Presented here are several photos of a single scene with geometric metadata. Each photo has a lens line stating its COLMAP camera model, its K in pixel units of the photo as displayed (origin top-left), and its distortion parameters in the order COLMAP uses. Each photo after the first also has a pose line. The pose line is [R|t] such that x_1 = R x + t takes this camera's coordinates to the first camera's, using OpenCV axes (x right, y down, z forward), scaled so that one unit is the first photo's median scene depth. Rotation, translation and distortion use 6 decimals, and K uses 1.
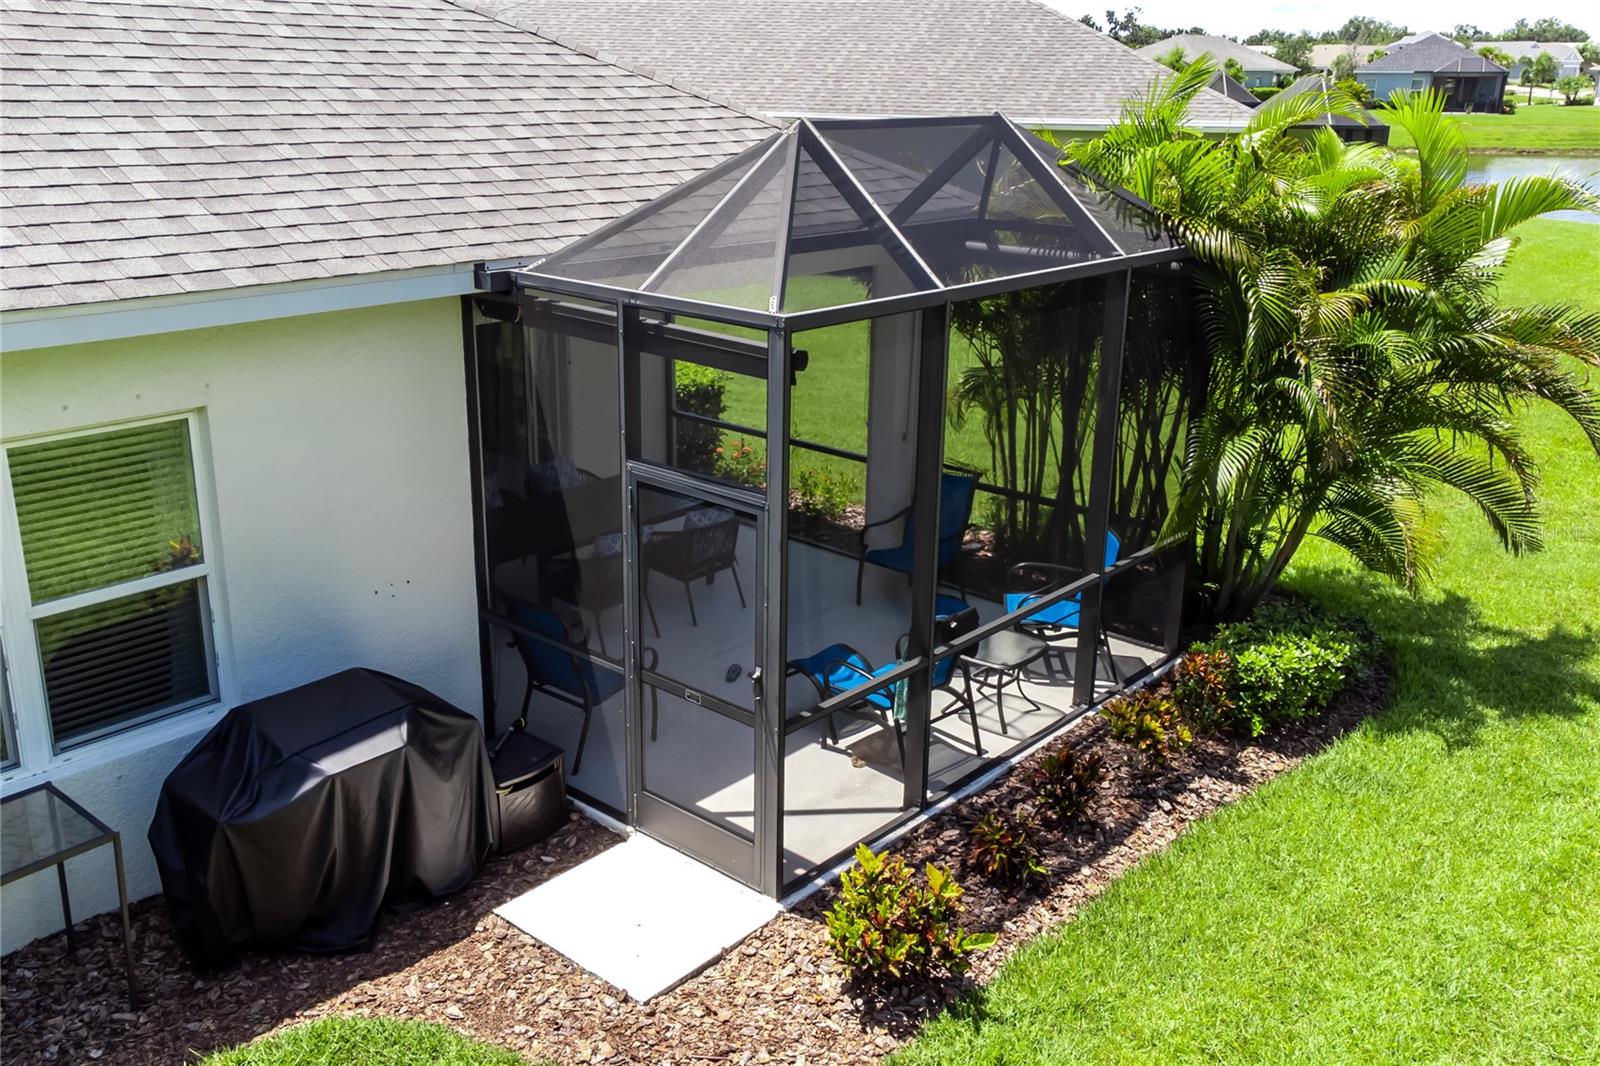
lens RADIAL K [[1410.9, 0, 801.8], [0, 1410.9, 567.5], [0, 0, 1]] dist [0.015525, 0.078528]
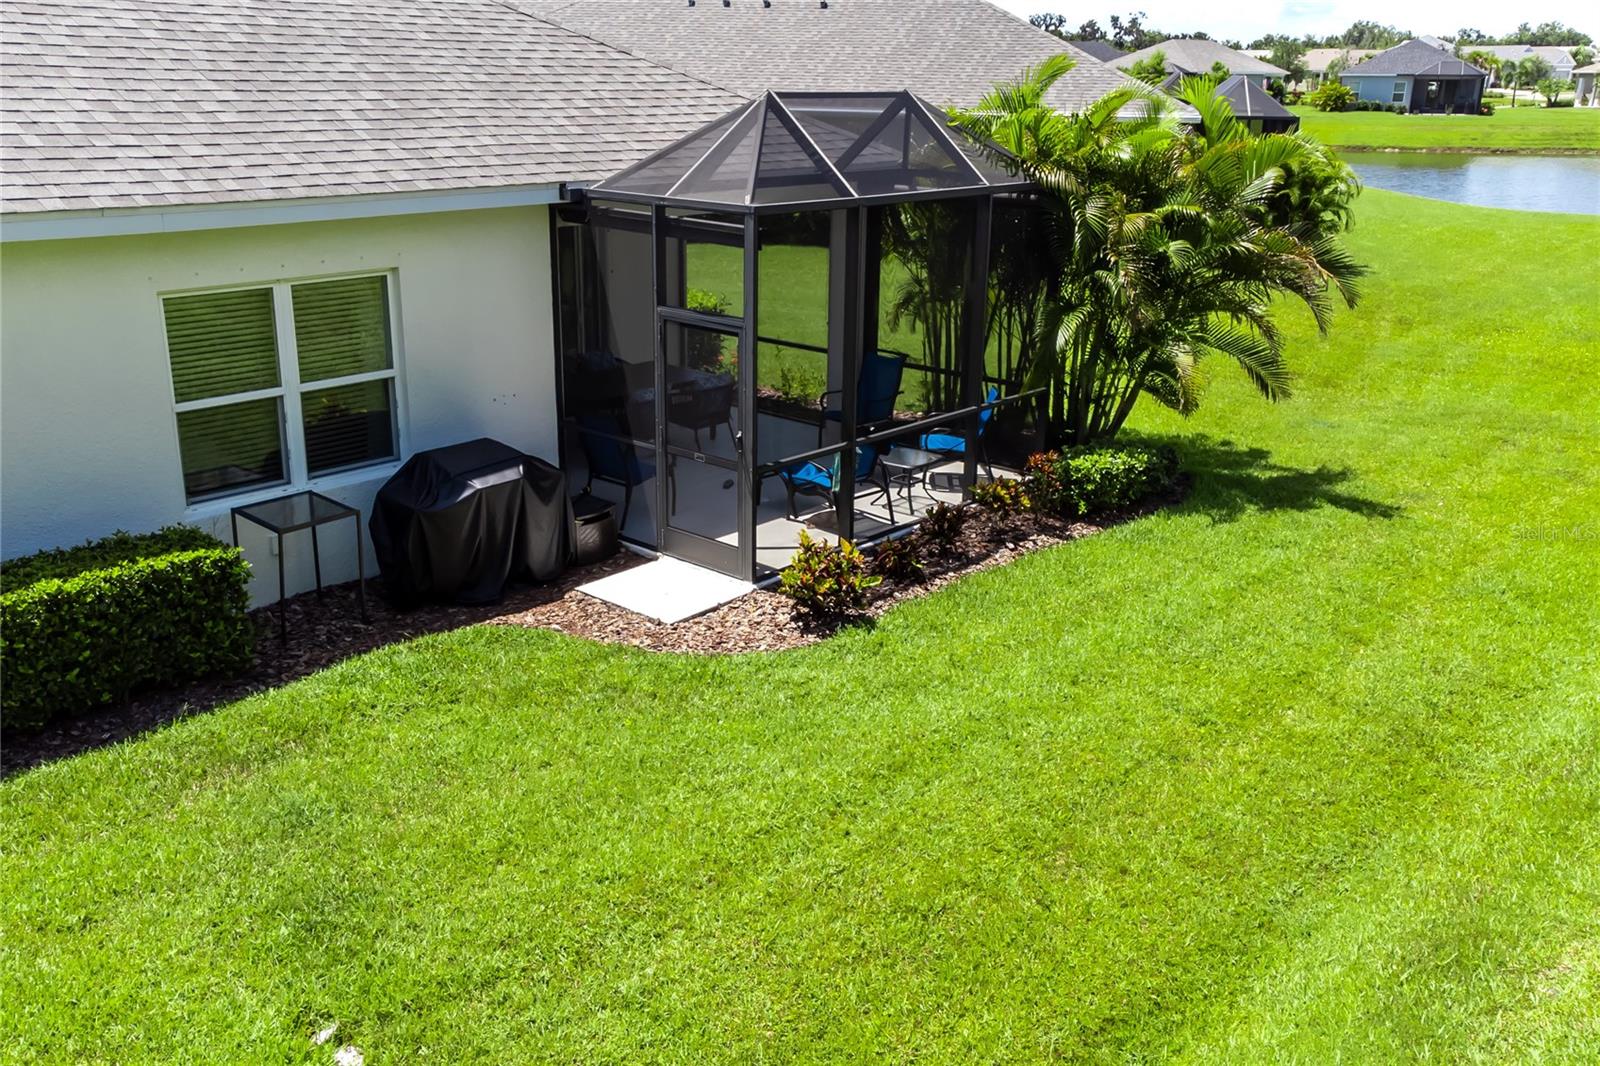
lens RADIAL K [[1439.9, 0, 806.8], [0, 1439.9, 578.7], [0, 0, 1]] dist [0.073073, -0.052742]
pose [[0.999988, -0.000835, -0.004740, 0.043617], [0.000810, 0.999986, -0.005283, 0.203313], [0.004744, 0.005279, 0.999975, -0.529981]]
